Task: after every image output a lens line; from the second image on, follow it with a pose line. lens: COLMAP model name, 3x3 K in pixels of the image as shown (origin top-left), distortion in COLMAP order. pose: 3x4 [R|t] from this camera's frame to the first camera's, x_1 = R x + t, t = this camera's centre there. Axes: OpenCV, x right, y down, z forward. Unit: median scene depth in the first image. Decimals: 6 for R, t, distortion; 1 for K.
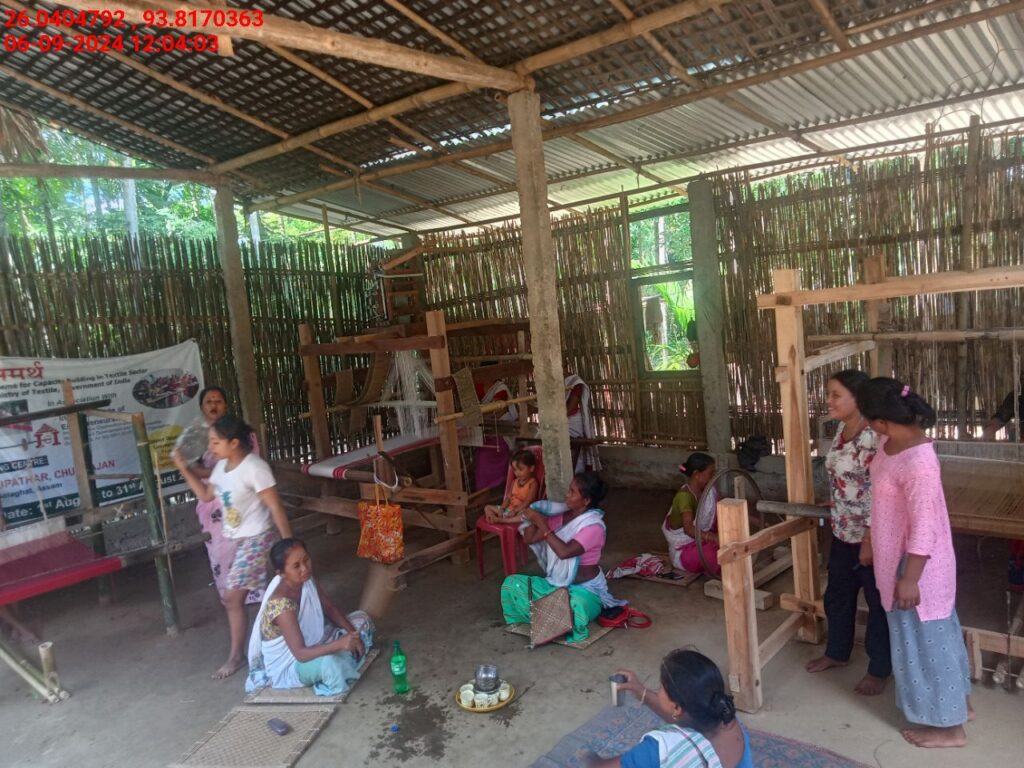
lens RADIAL K [[768.4, 0, 511.9], [0, 768.4, 390.1], [0, 0, 1]] dist [0.026351, -0.017866]
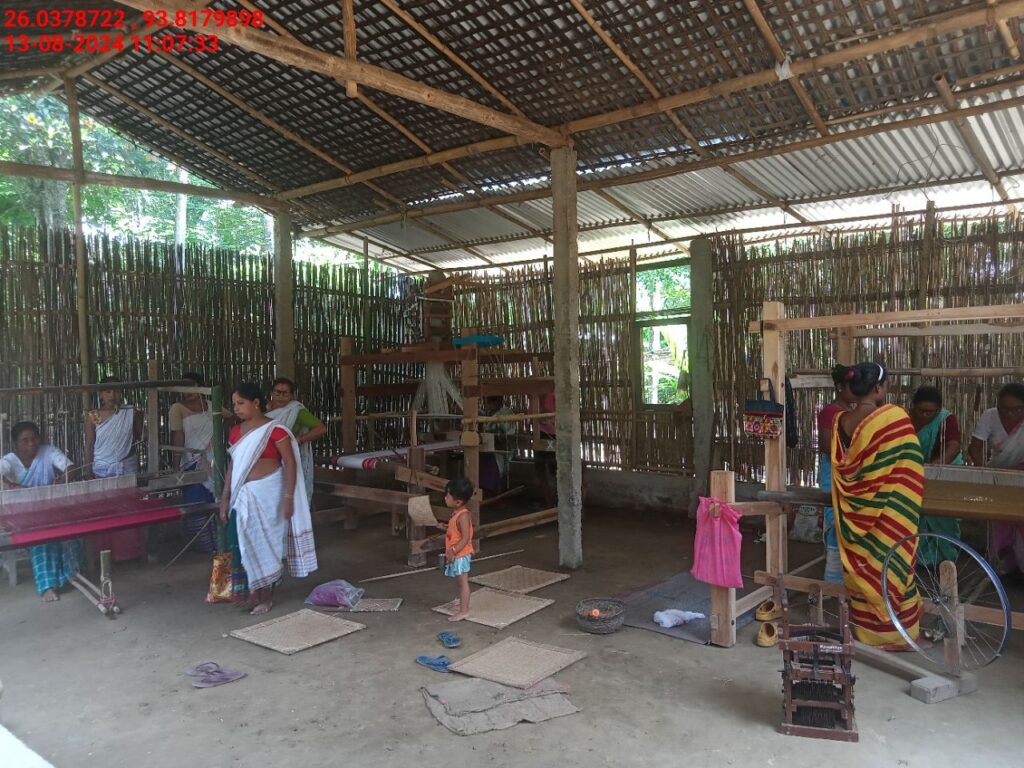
lens RADIAL K [[768.4, 0, 513.2], [0, 768.4, 381.9], [0, 0, 1]] dist [0.026351, -0.017866]
pose [[0.996656, 0.079180, 0.020200, -0.046378], [-0.076905, 0.992435, -0.095700, 0.077431], [-0.027625, 0.093826, 0.995205, -0.133054]]
